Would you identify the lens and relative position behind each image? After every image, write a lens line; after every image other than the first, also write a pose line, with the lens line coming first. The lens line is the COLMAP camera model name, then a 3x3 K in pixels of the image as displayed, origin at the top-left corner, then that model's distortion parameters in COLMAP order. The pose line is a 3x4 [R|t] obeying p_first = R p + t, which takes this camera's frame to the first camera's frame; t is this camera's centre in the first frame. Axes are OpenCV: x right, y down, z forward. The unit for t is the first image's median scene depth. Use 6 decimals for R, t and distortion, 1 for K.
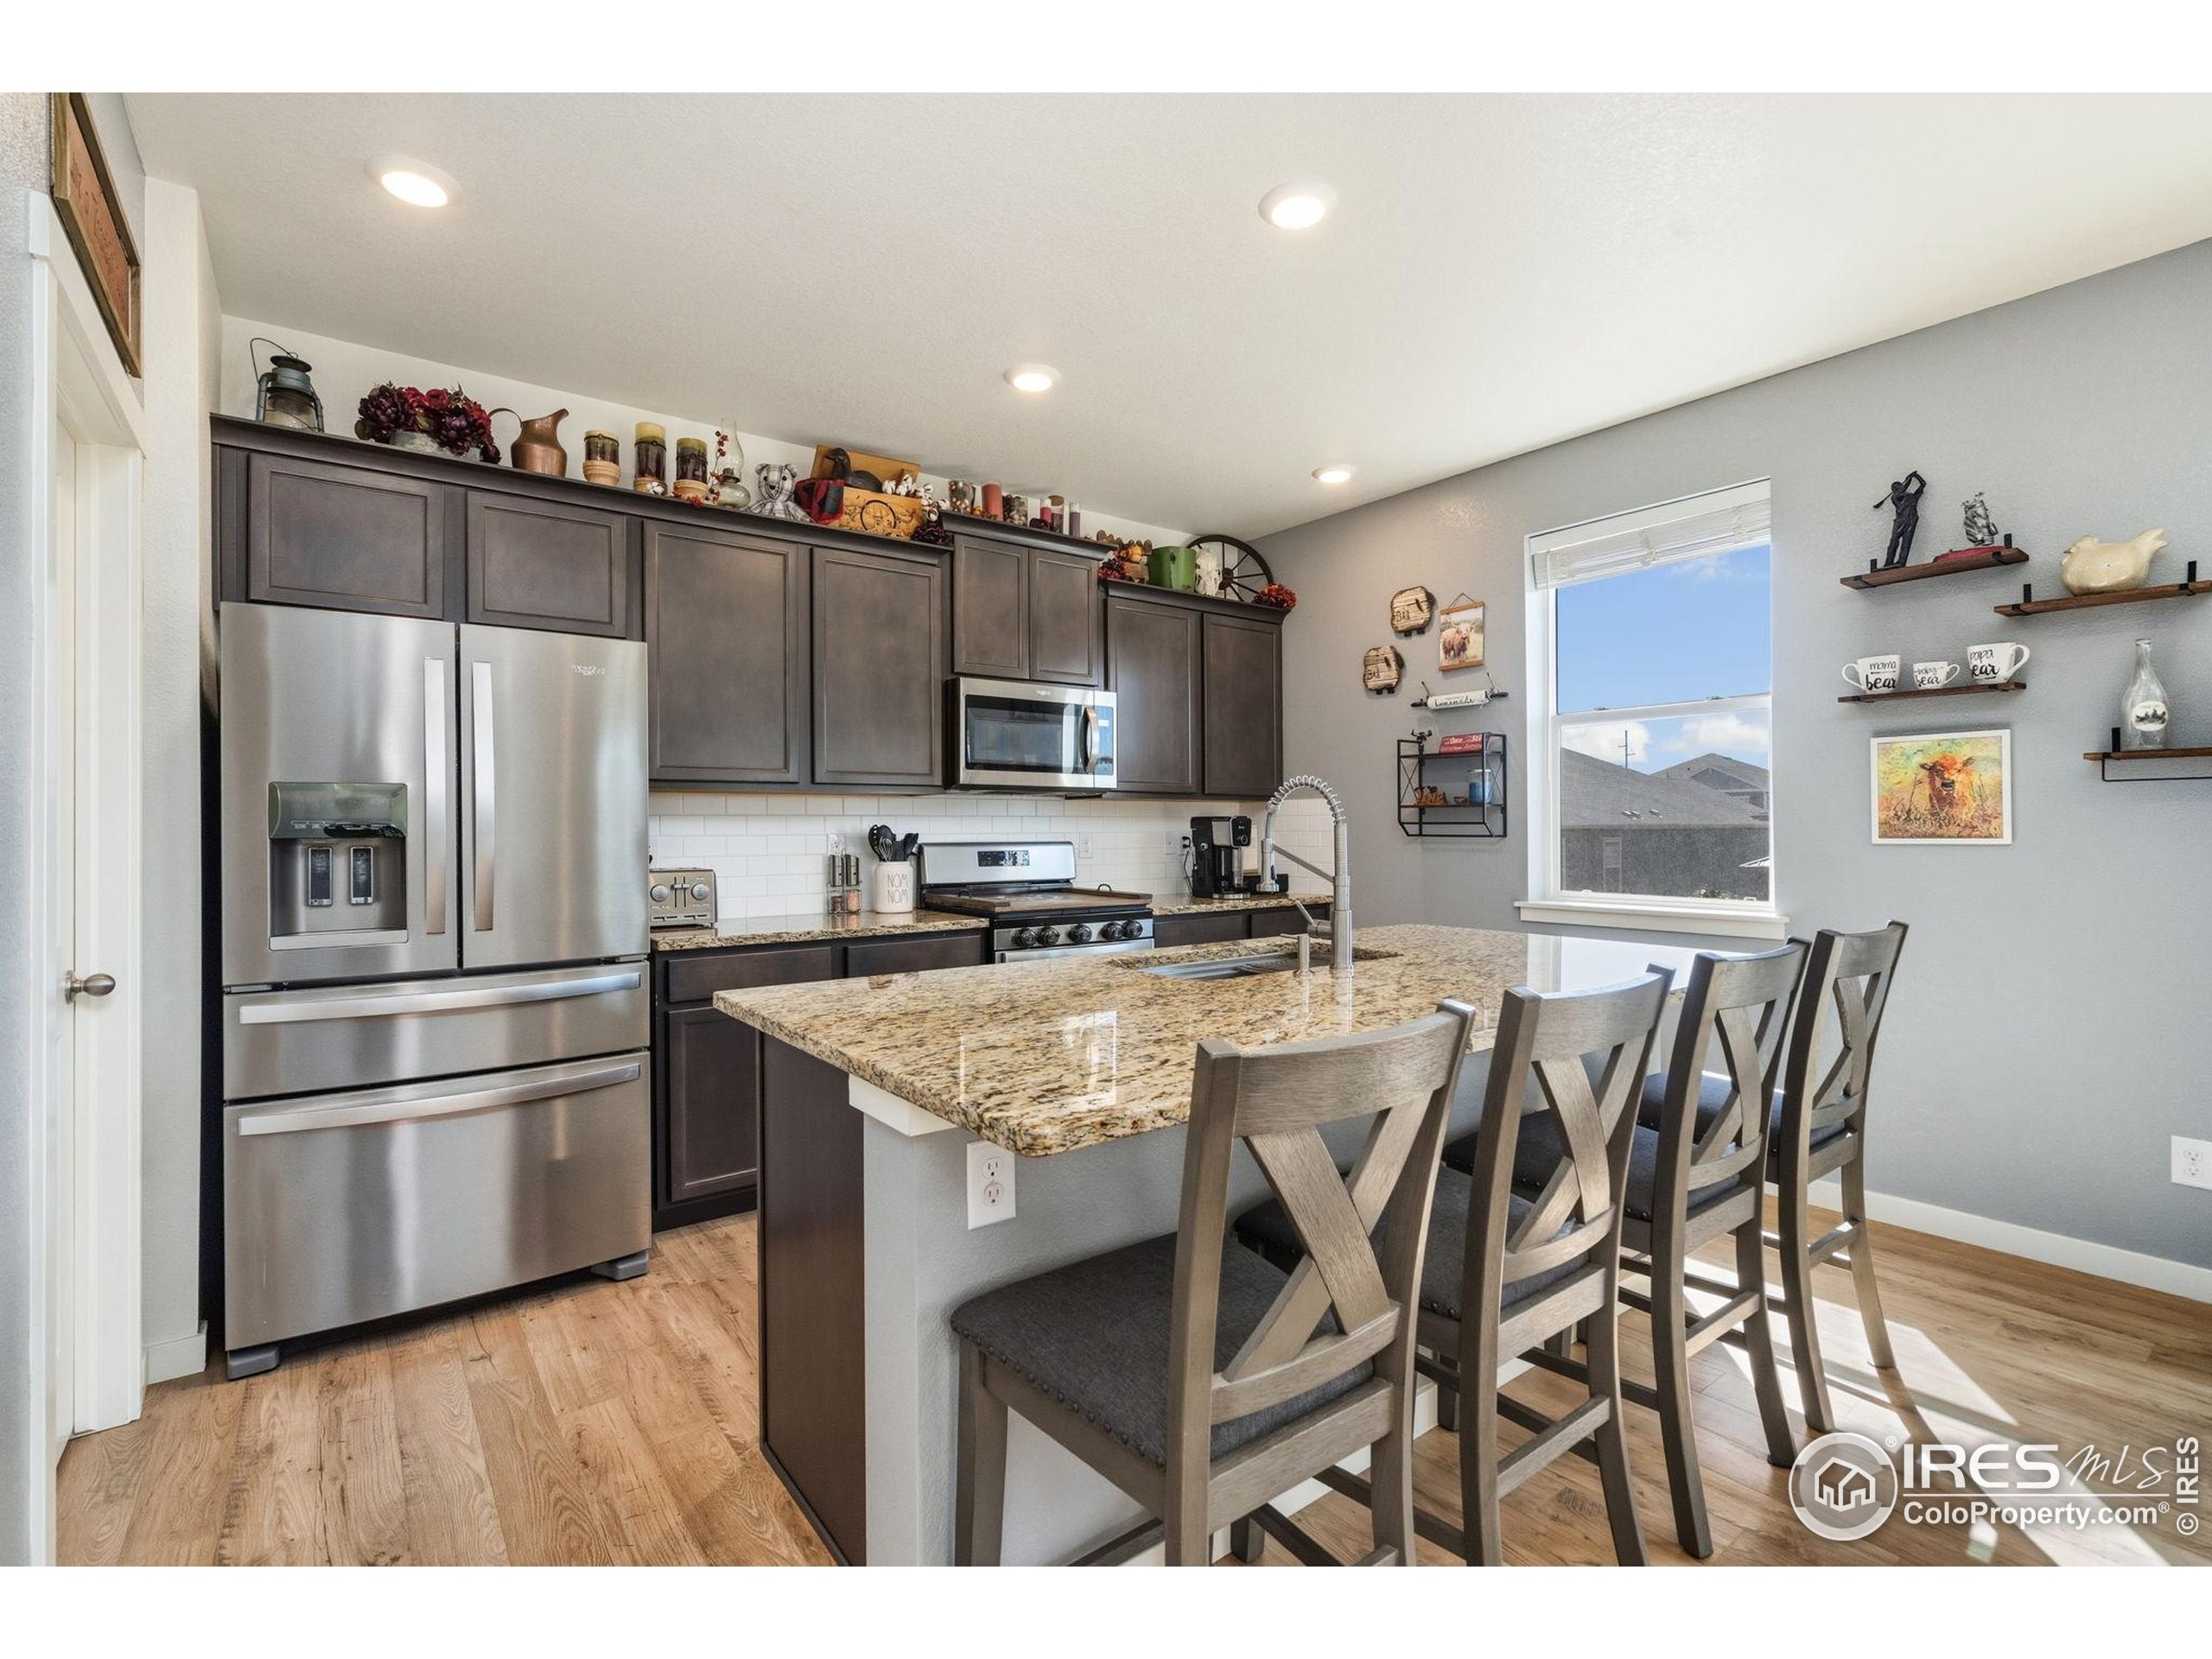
lens RADIAL K [[1024.0, 0, 1109.1], [0, 1024.0, 825.6], [0, 0, 1]] dist [0.002675, 0.001464]
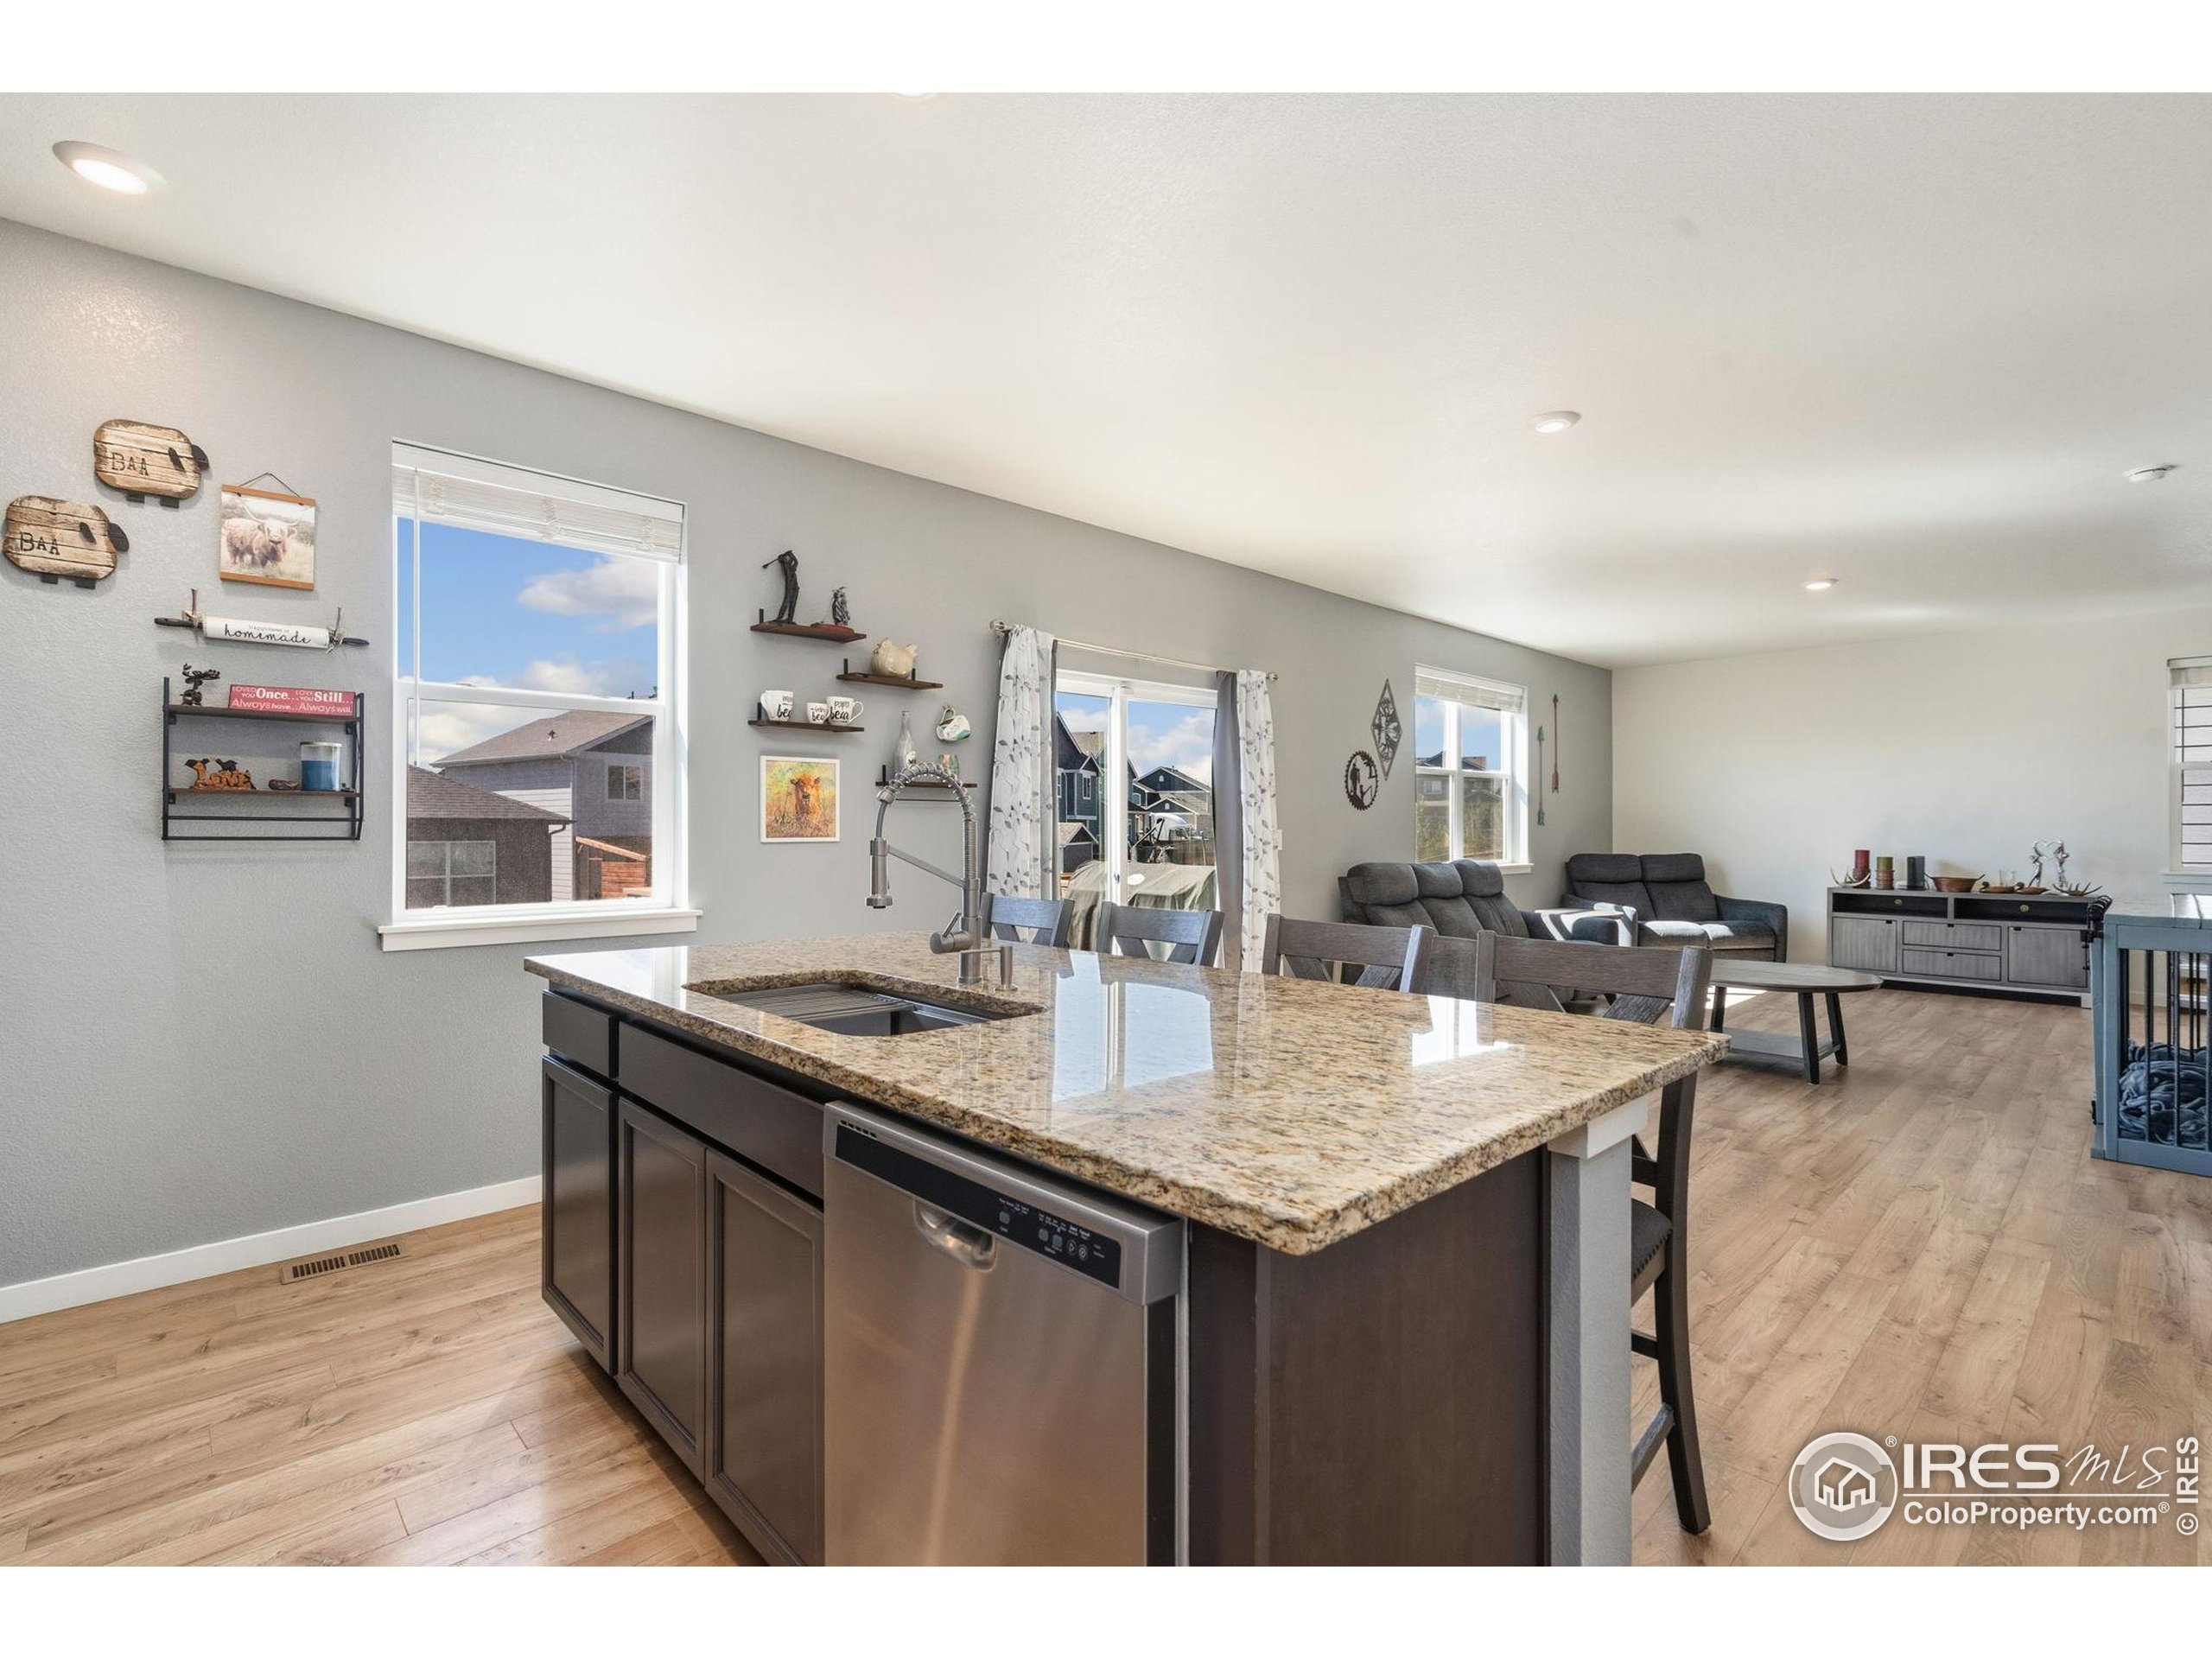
lens RADIAL K [[1024.0, 0, 1110.7], [0, 1024.0, 836.0], [0, 0, 1]] dist [0.002675, 0.001464]
pose [[-0.108517, 0.001416, 0.994094, -0.385556], [-0.001784, 0.999997, -0.001619, 0.008737], [-0.994093, -0.001949, -0.108514, 0.543871]]
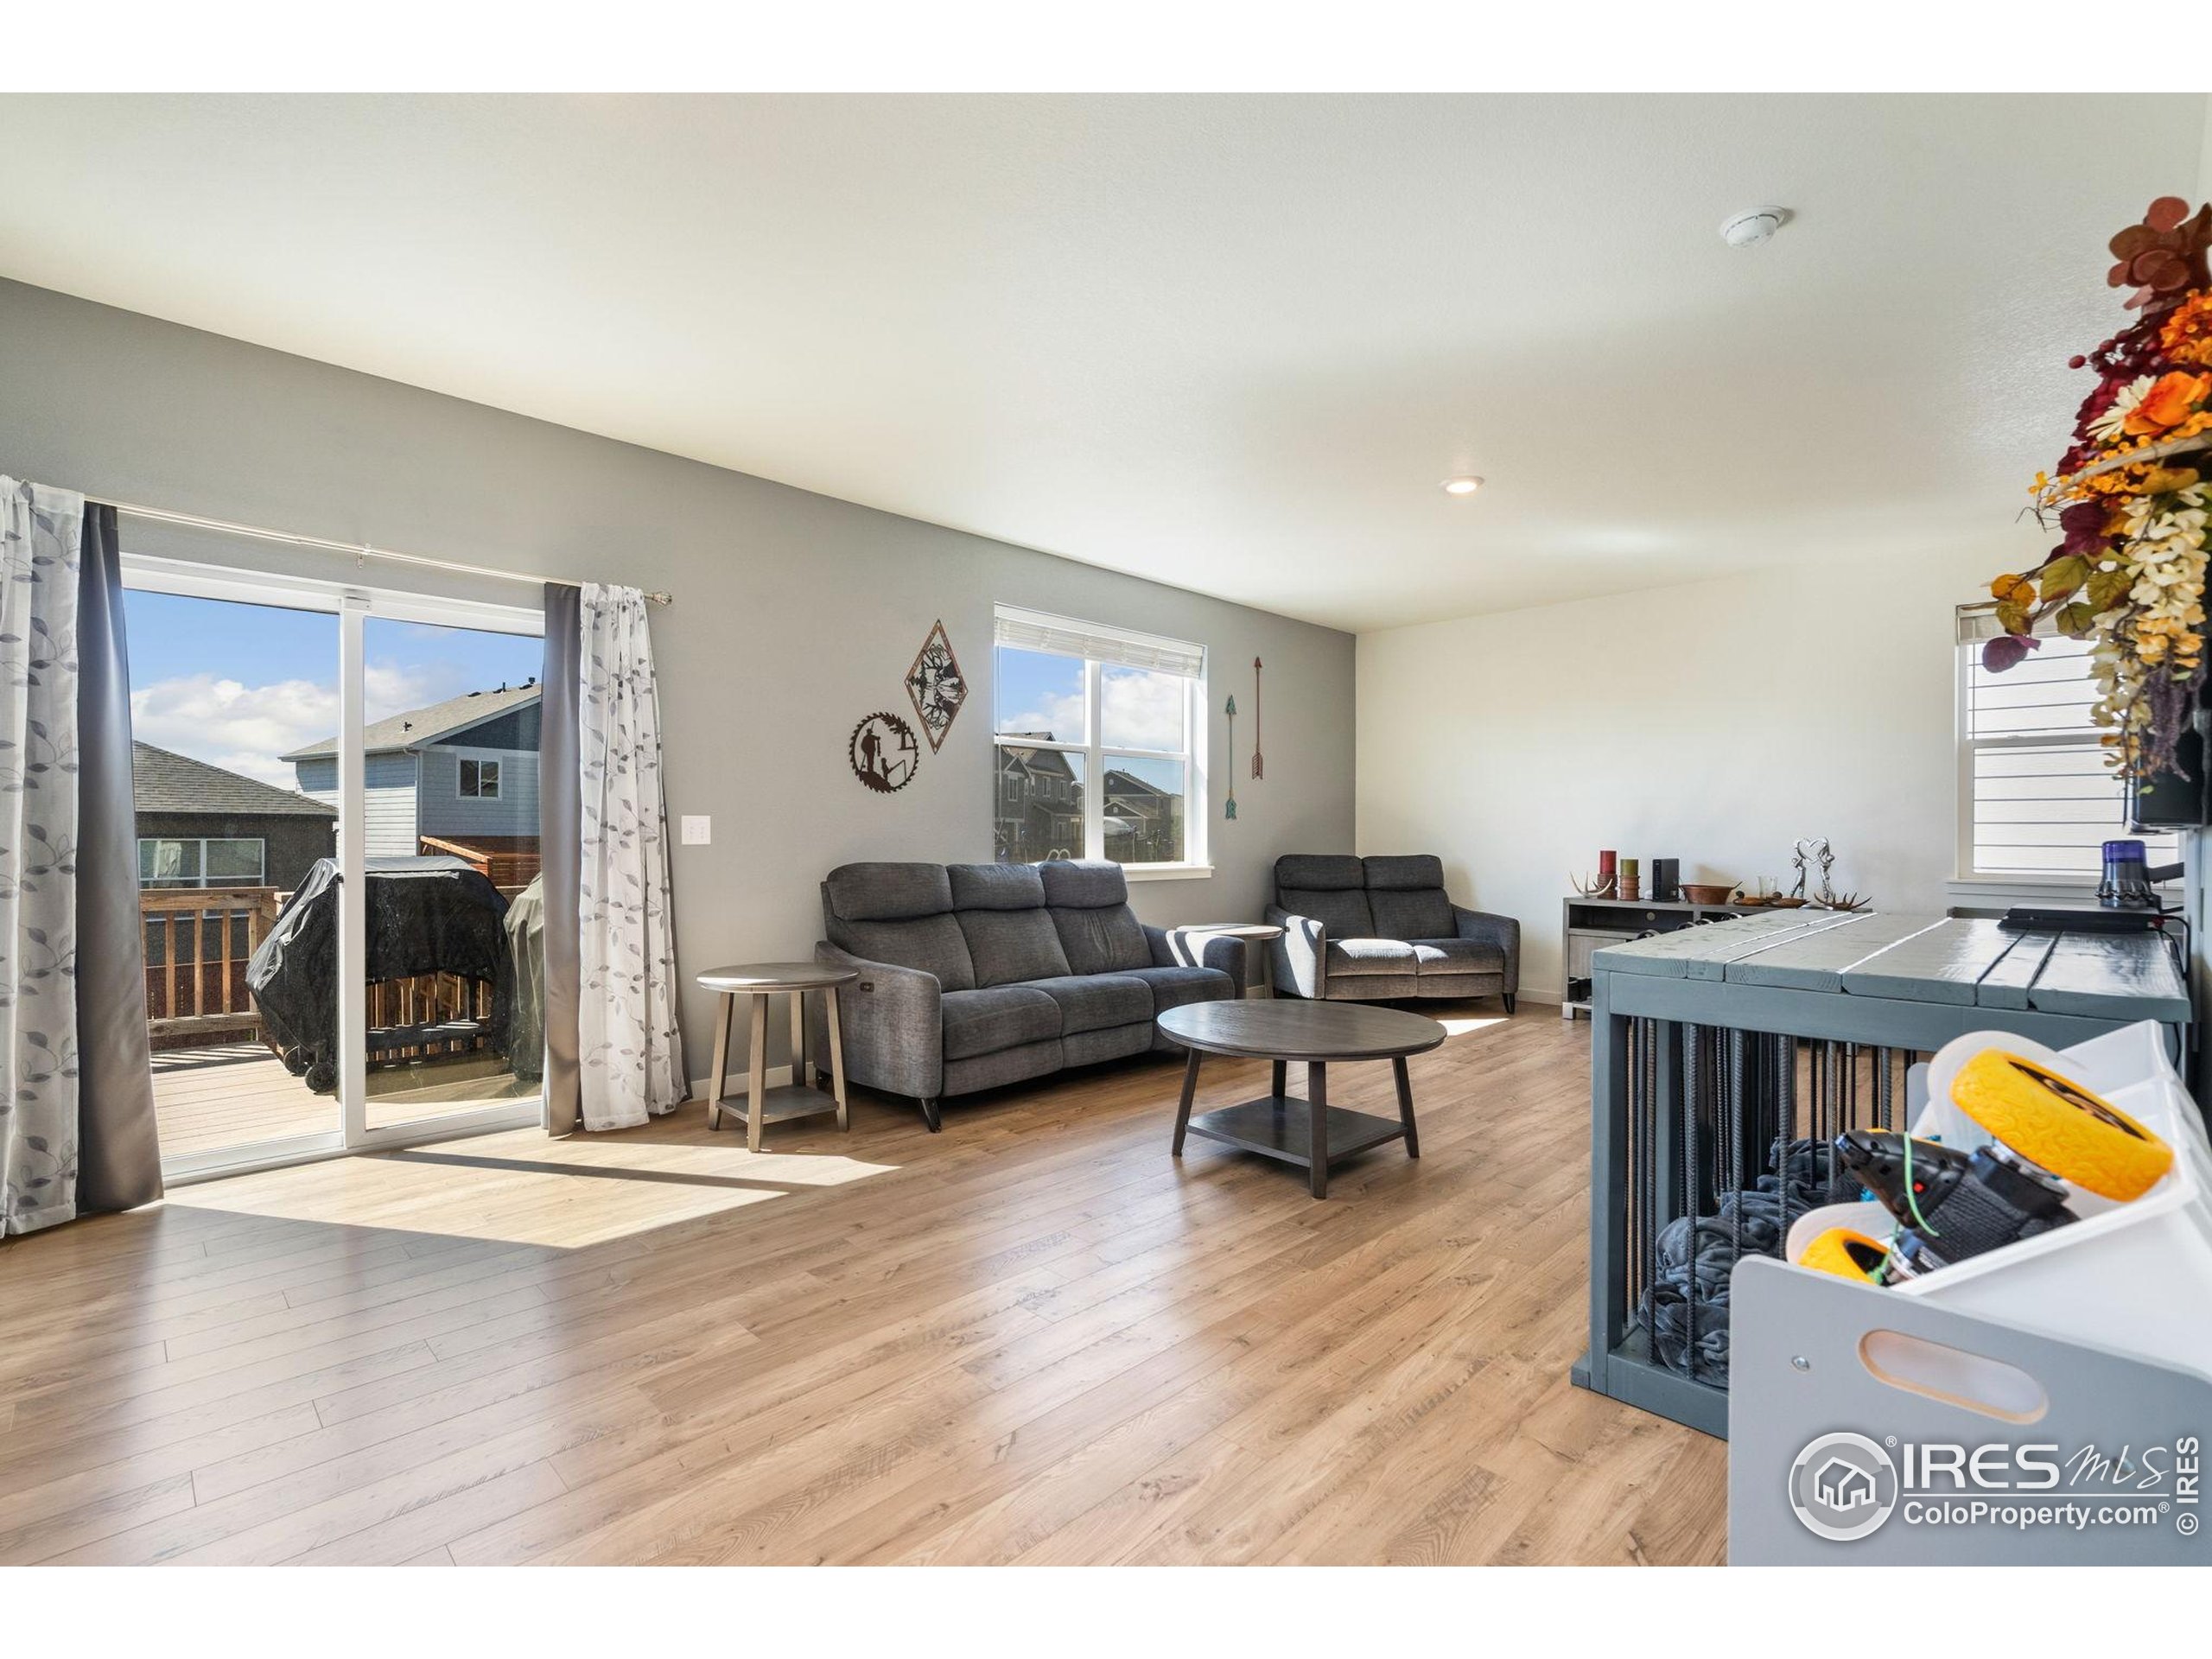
lens RADIAL K [[1024.0, 0, 1104.7], [0, 1024.0, 837.8], [0, 0, 1]] dist [0.002675, 0.001464]
pose [[-0.124670, 0.003481, 0.992192, -0.327582], [-0.006346, 0.999971, -0.004305, 0.010953], [-0.992178, -0.006833, -0.124644, 0.427531]]
